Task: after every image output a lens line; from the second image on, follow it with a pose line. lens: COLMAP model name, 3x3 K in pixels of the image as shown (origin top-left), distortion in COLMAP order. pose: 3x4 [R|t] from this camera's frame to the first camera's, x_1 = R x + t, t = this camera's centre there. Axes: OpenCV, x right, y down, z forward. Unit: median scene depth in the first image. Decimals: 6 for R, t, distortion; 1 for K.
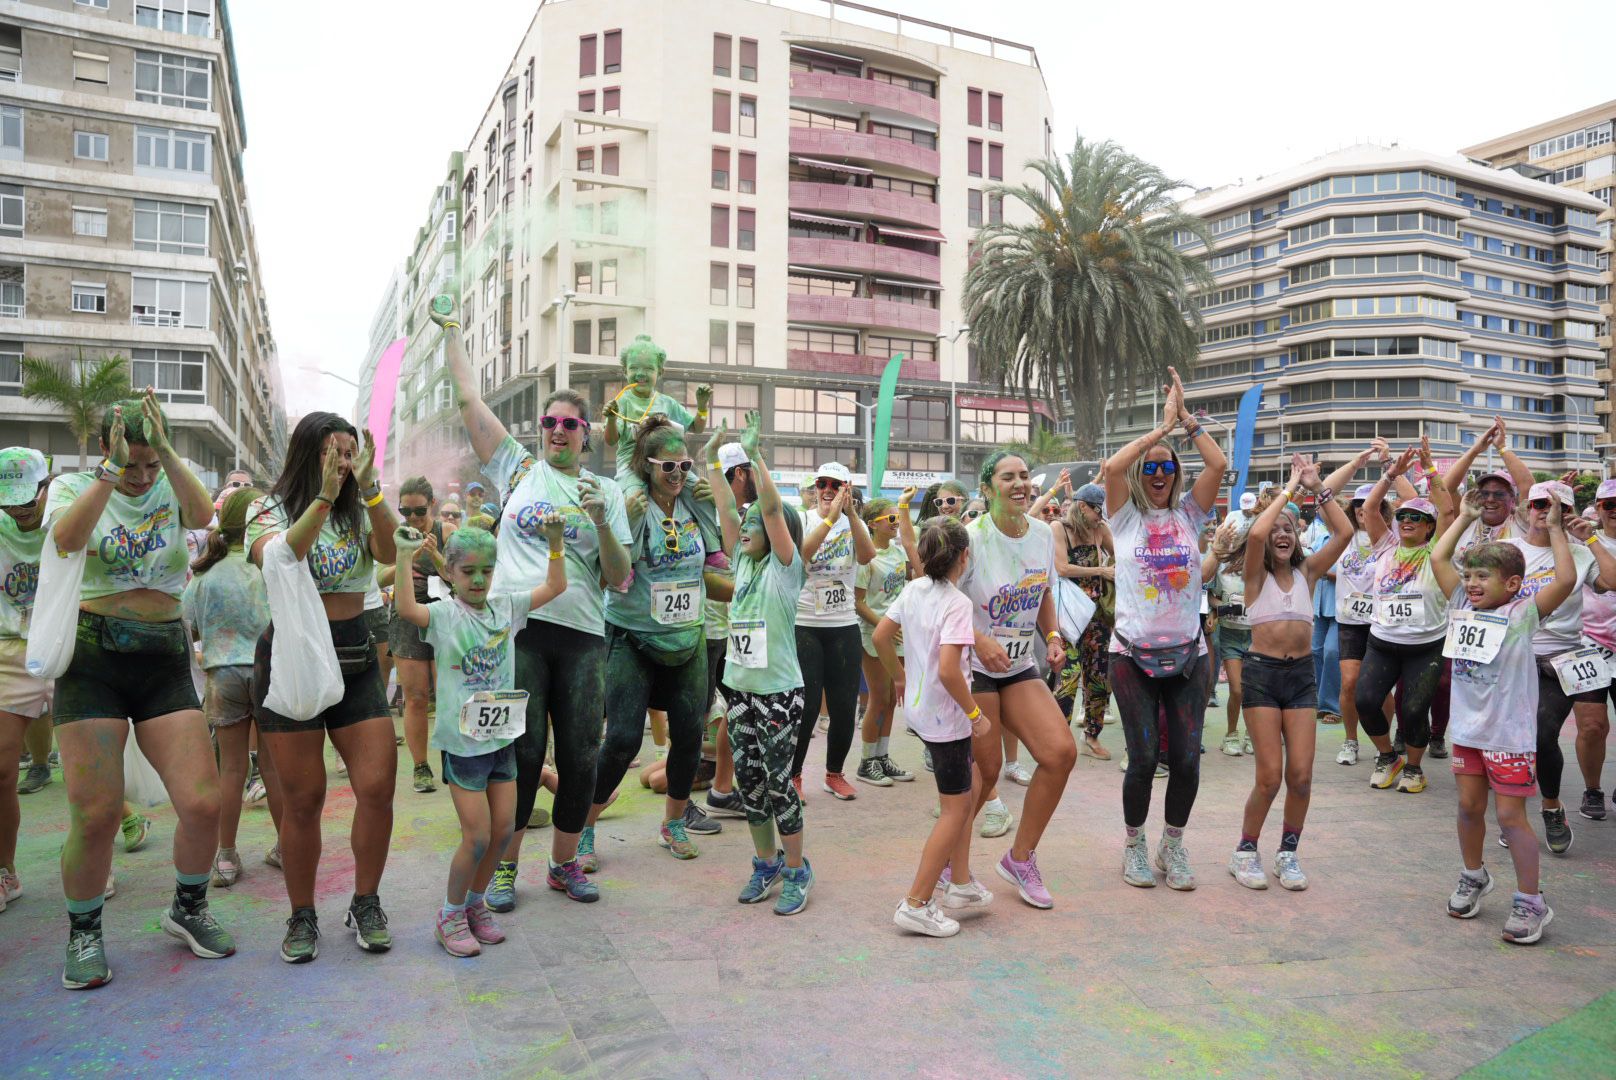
lens RADIAL K [[1101.0, 0, 810.4], [0, 1101.0, 545.1], [0, 0, 1]] dist [-0.075016, 0.035570]
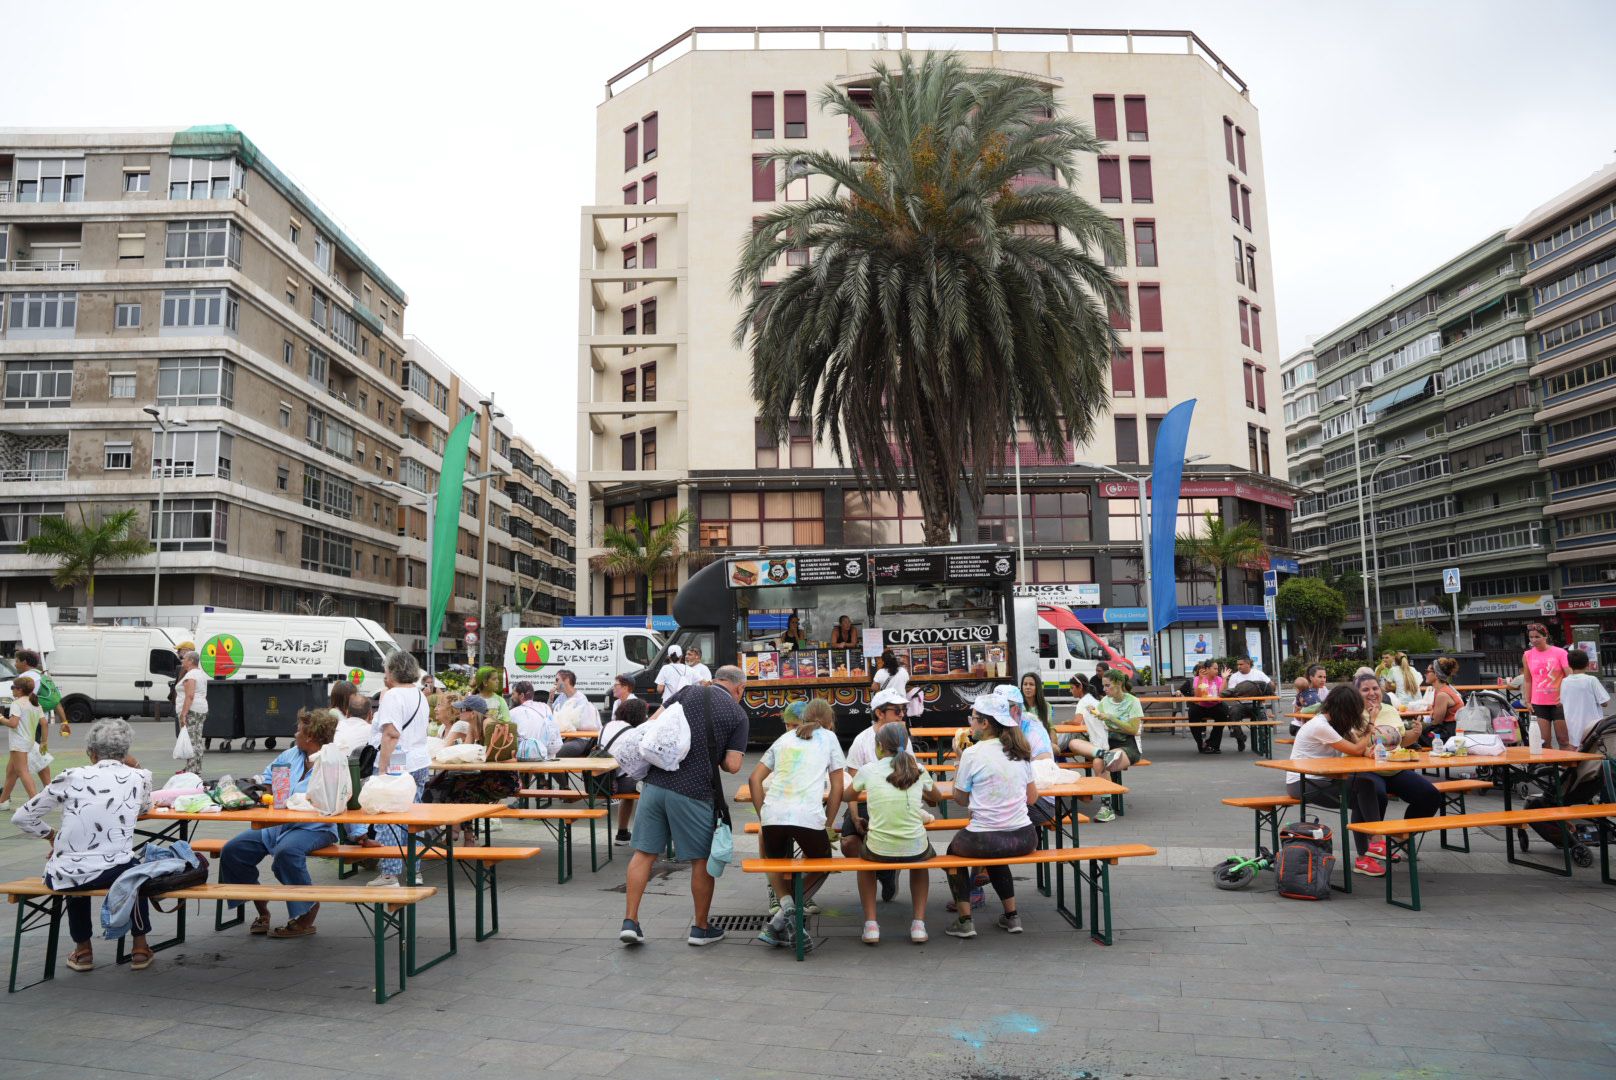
lens RADIAL K [[1243.1, 0, 808.7], [0, 1243.1, 530.6], [0, 0, 1]] dist [-0.087250, -0.024654]
pose [[0.915942, -0.064524, -0.396089, 0.399802], [0.016488, 0.992207, -0.123503, -0.000397], [0.400971, 0.106591, 0.909868, 0.193895]]
